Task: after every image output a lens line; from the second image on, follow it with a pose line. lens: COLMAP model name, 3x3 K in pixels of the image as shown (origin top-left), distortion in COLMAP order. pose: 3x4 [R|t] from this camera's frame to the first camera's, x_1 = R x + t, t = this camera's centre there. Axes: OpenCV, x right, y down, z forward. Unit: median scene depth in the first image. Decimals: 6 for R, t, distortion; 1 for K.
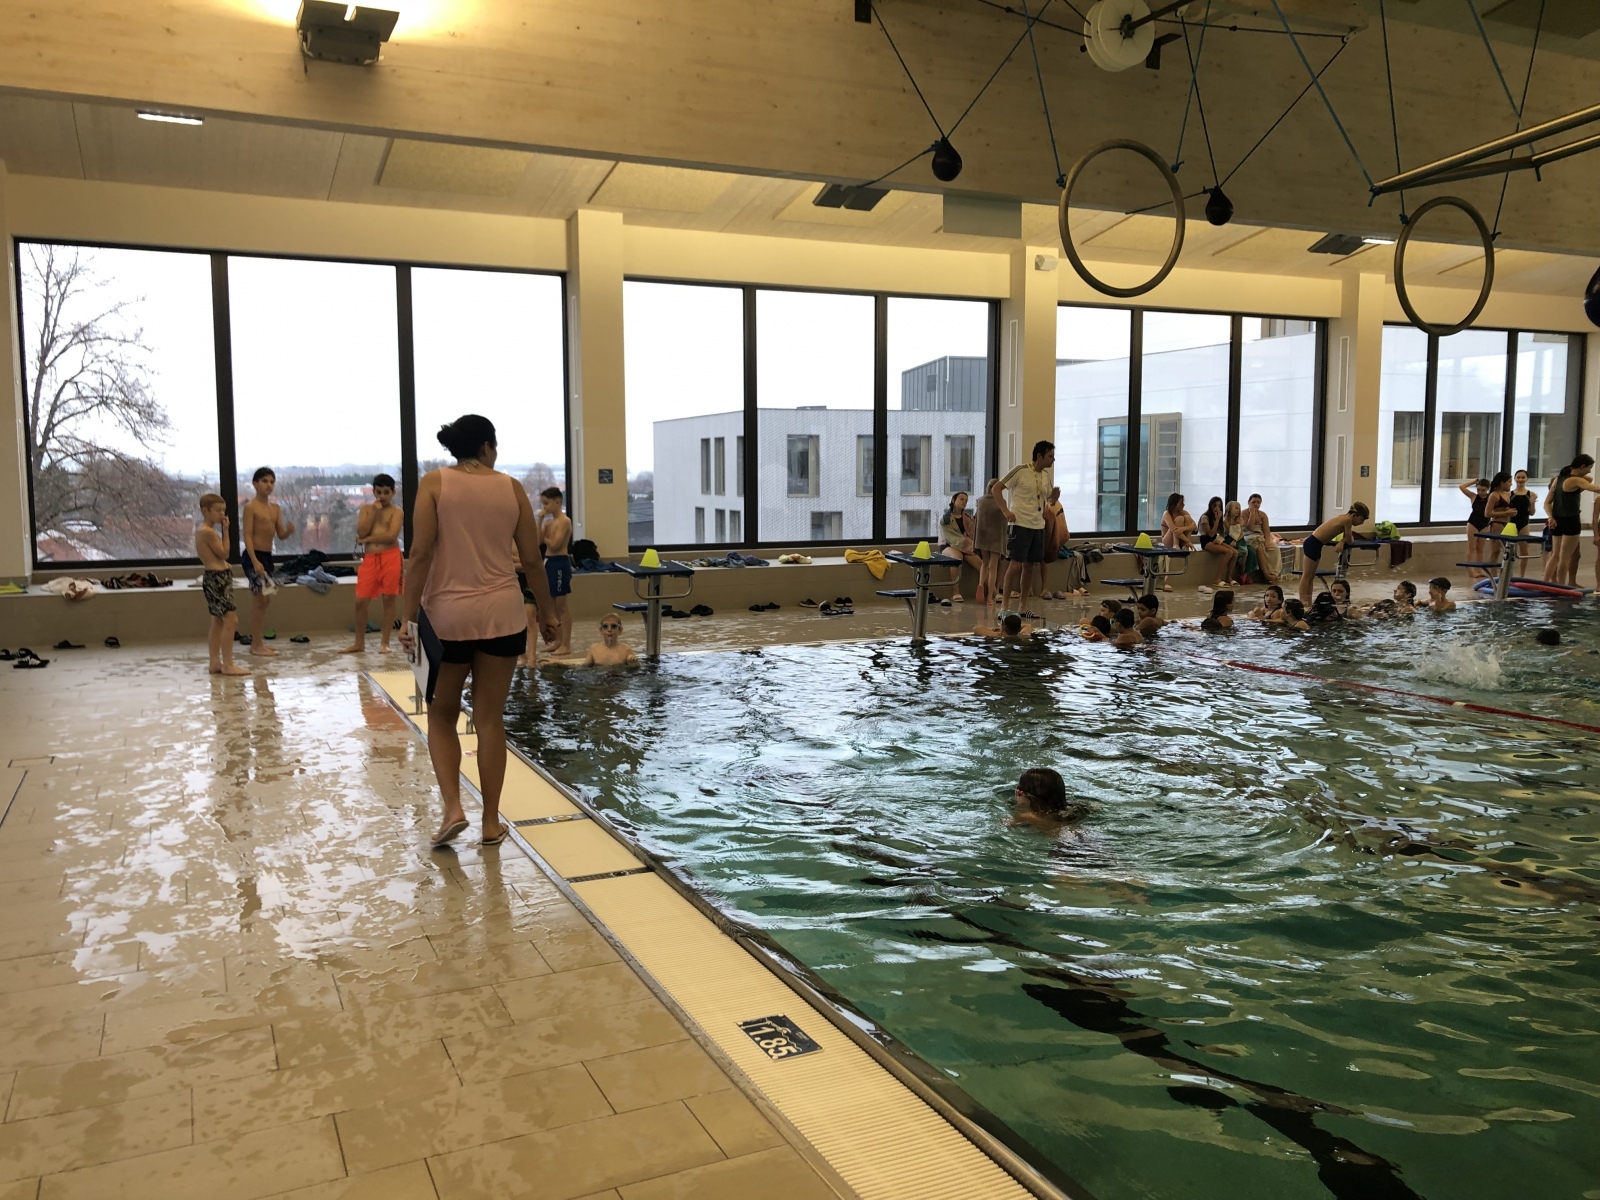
lens RADIAL K [[1312.2, 0, 812.4], [0, 1312.2, 601.9], [0, 0, 1]] dist [0.054810, -0.065731]
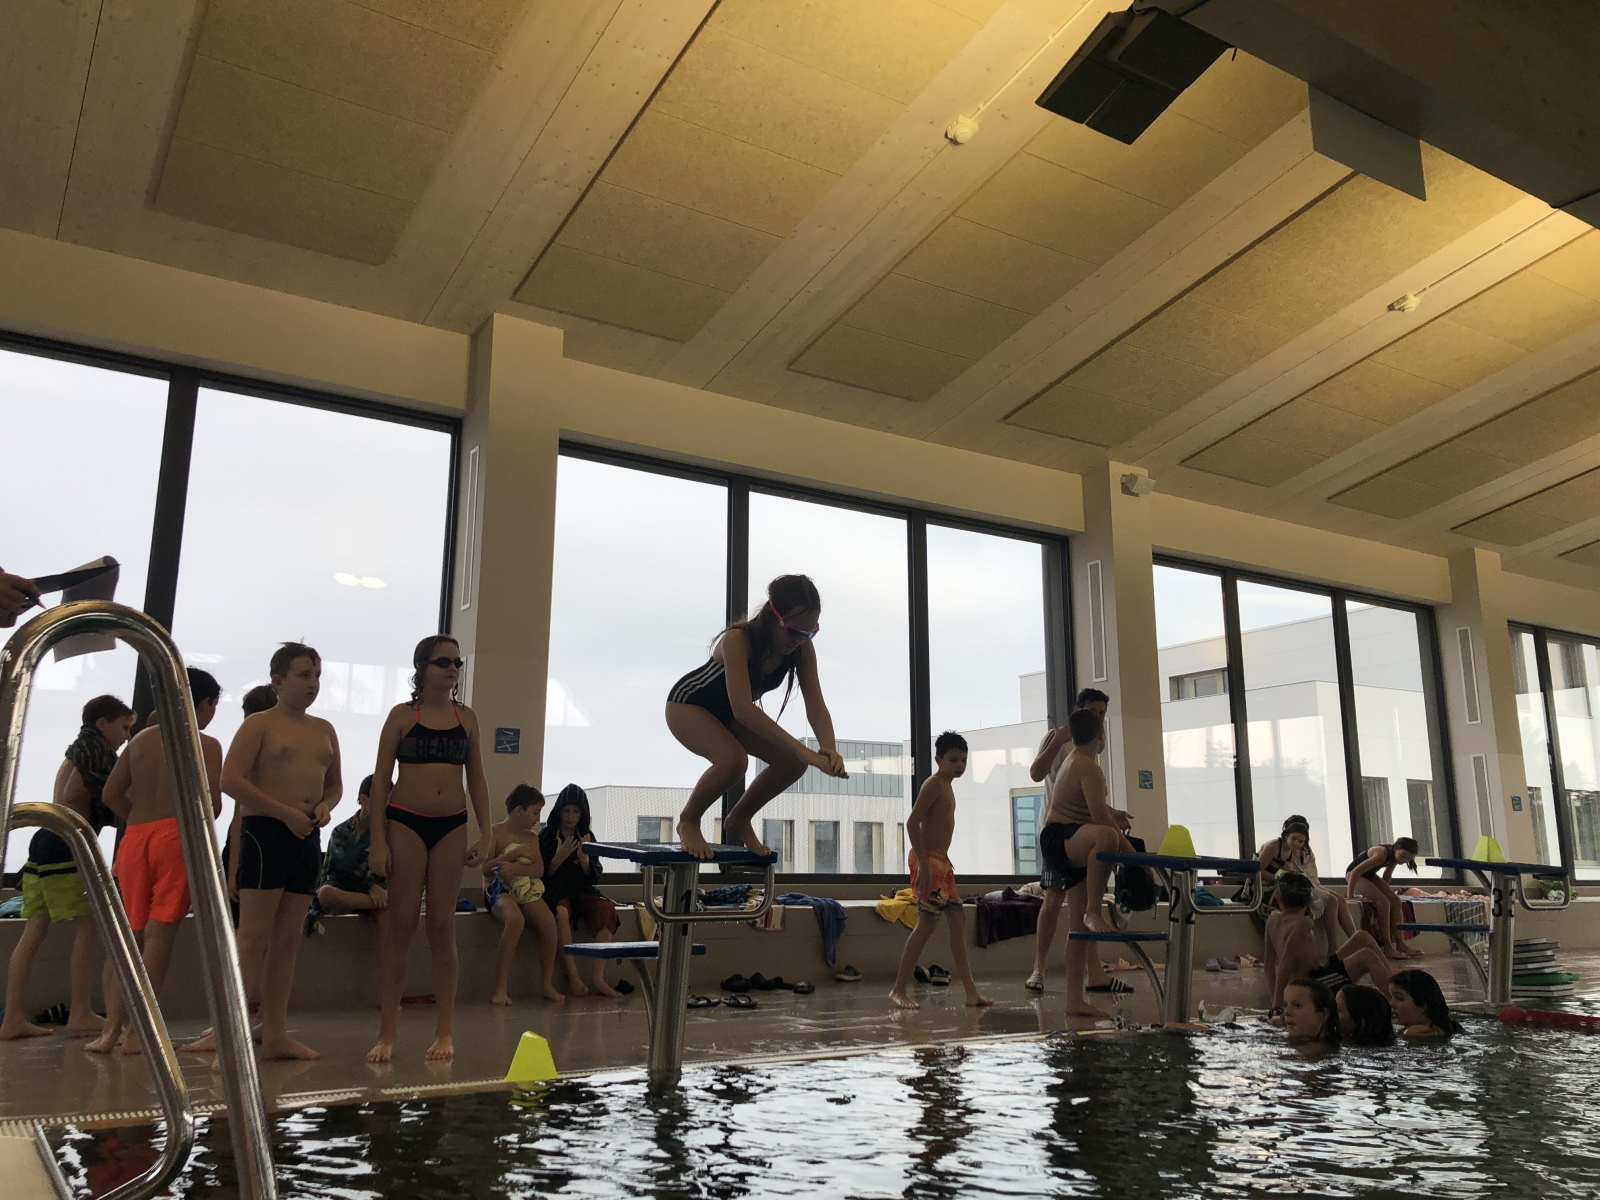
lens RADIAL K [[1312.2, 0, 804.8], [0, 1312.2, 596.0], [0, 0, 1]] dist [0.054810, -0.065731]
pose [[0.992204, 0.030819, 0.120755, -0.086419], [0.007408, 0.952642, -0.304005, 0.016611], [-0.124405, 0.302529, 0.944987, 0.365441]]
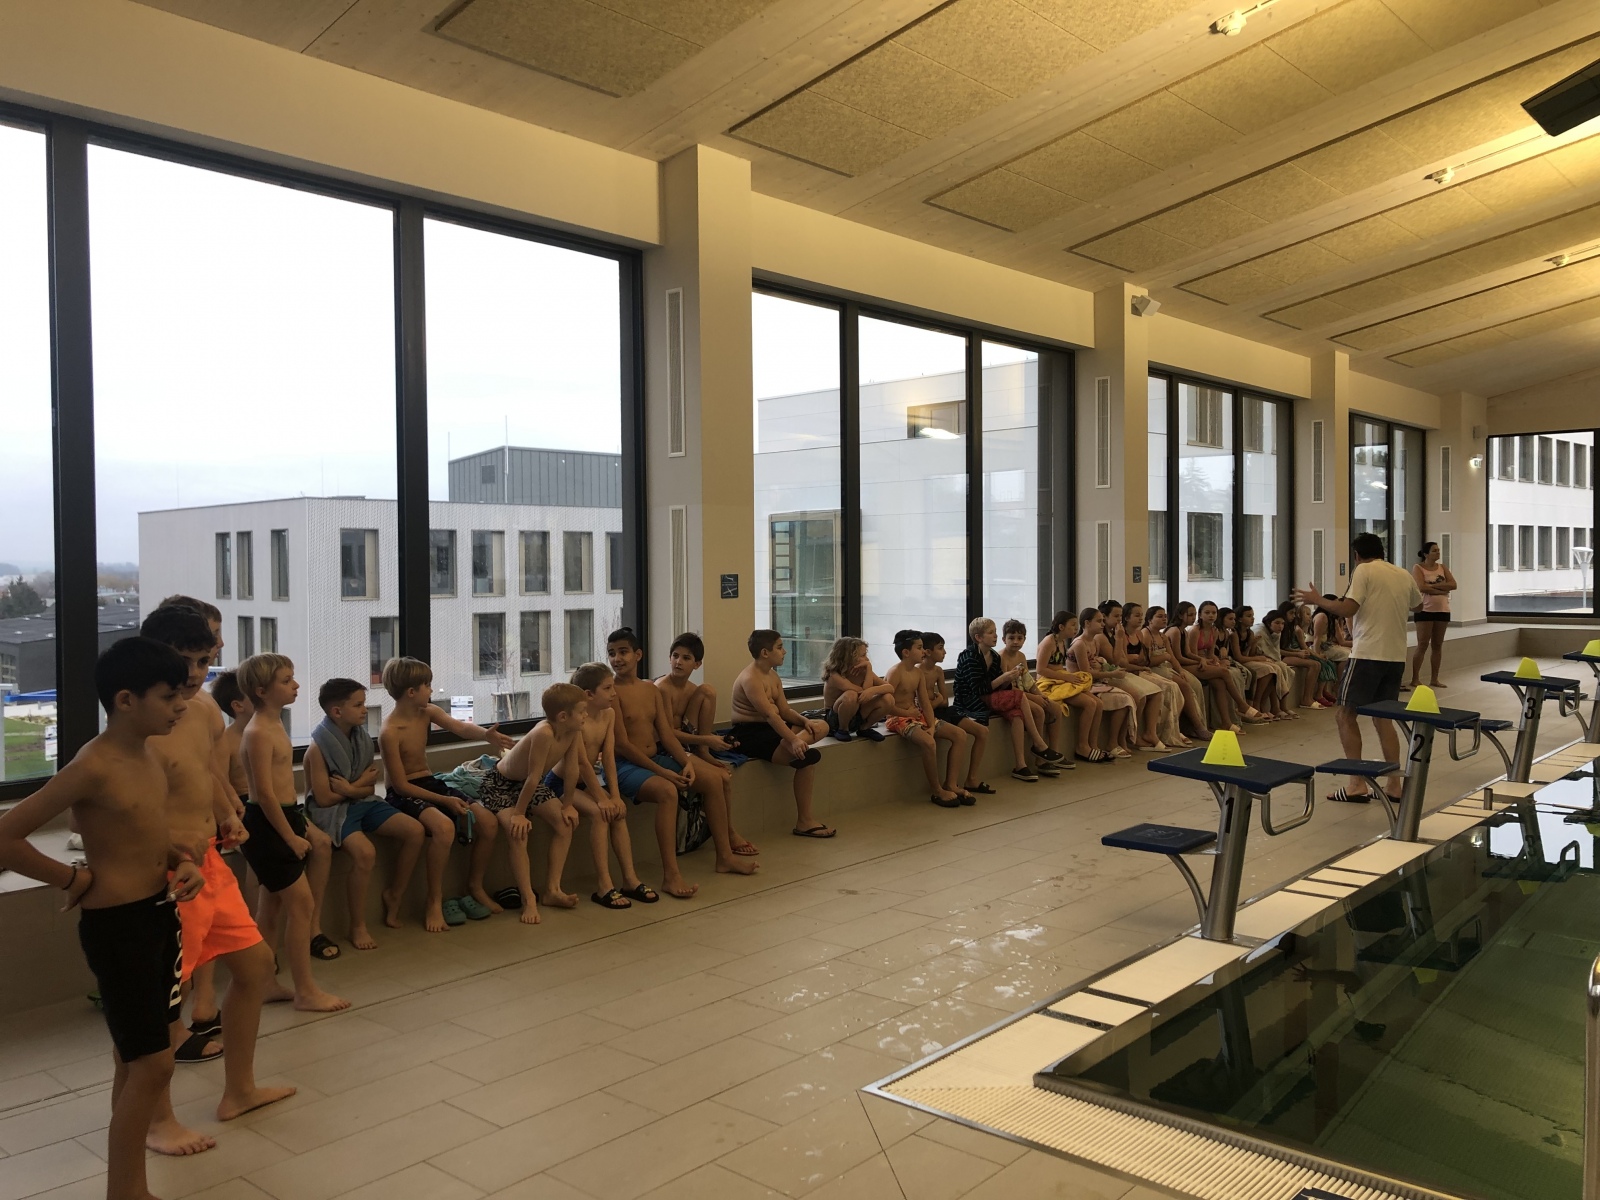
lens RADIAL K [[1312.2, 0, 802.5], [0, 1312.2, 587.3], [0, 0, 1]] dist [0.054810, -0.065731]
pose [[0.924786, -0.008470, 0.380394, -0.305136], [0.040840, 0.996186, -0.077106, -0.041243], [-0.378290, 0.086841, 0.921605, 0.376947]]
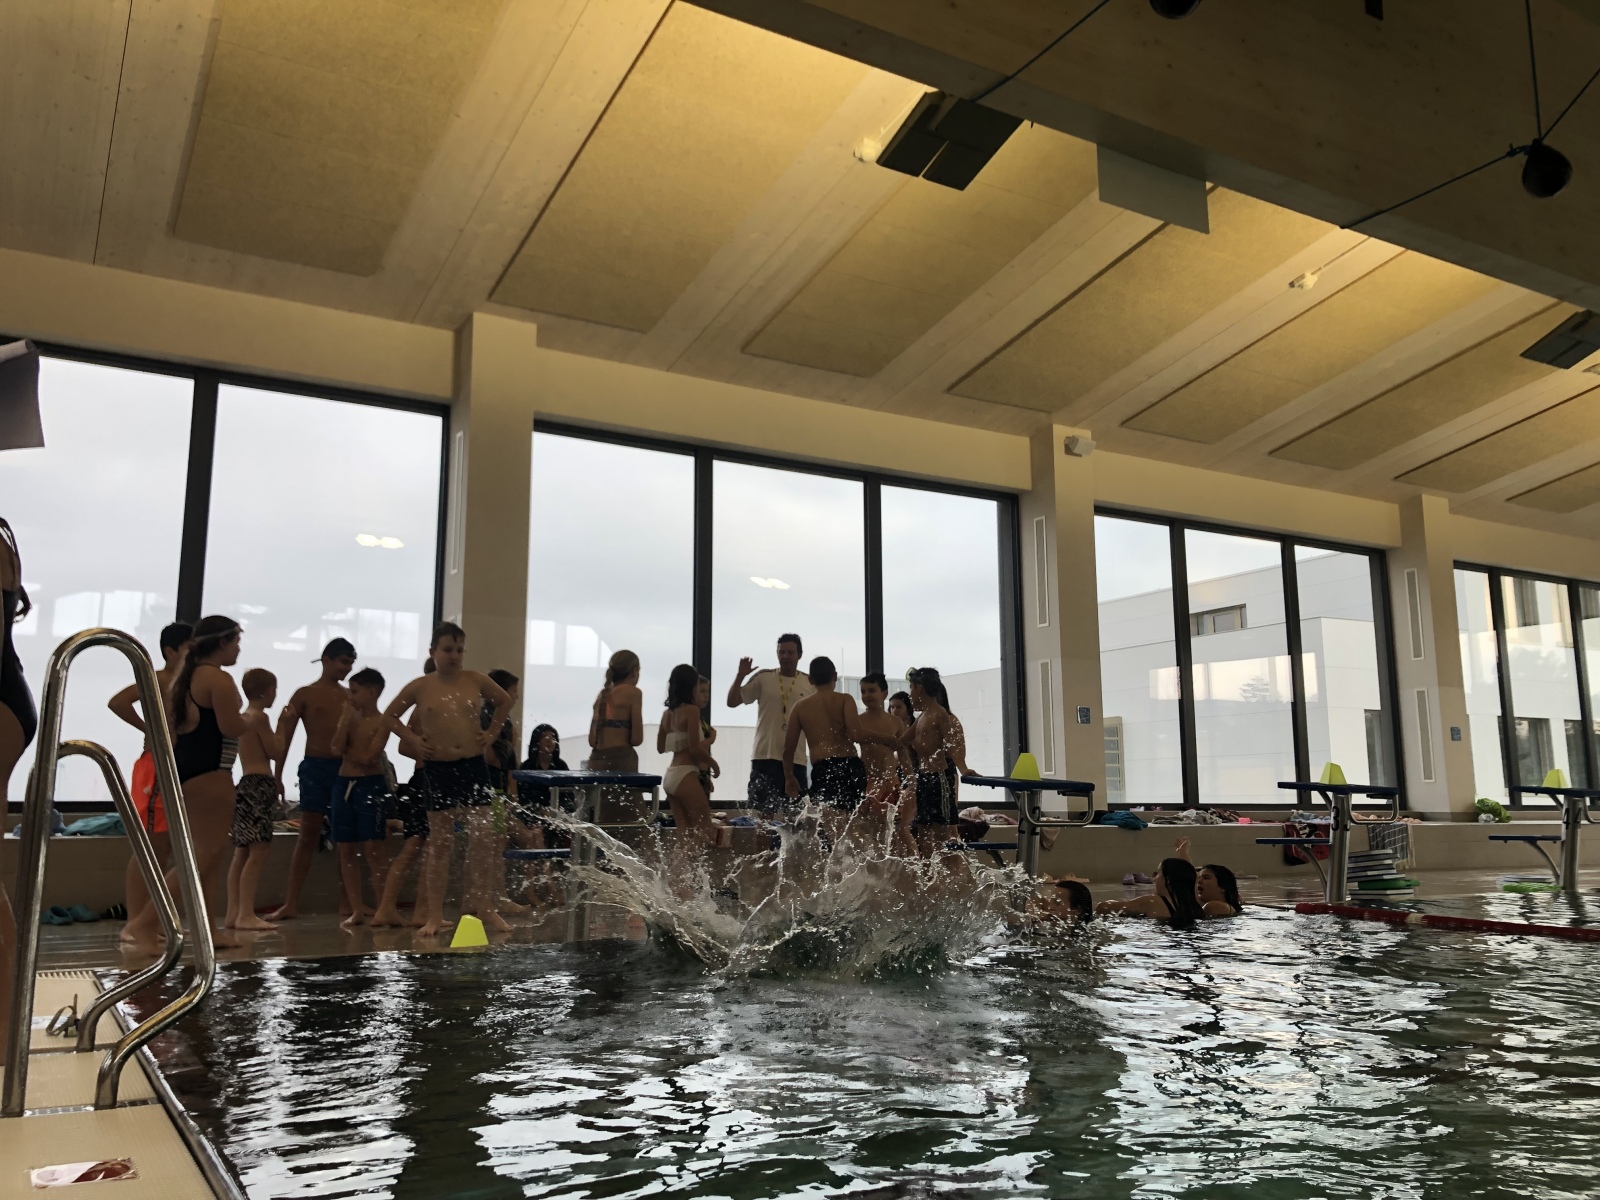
lens RADIAL K [[1312.2, 0, 799.9], [0, 1312.2, 599.8], [0, 0, 1]] dist [0.054810, -0.065731]
pose [[0.996437, 0.013986, 0.083175, -0.050228], [0.007816, 0.966600, -0.256171, 0.028724], [-0.083979, 0.255909, 0.963046, 0.289296]]
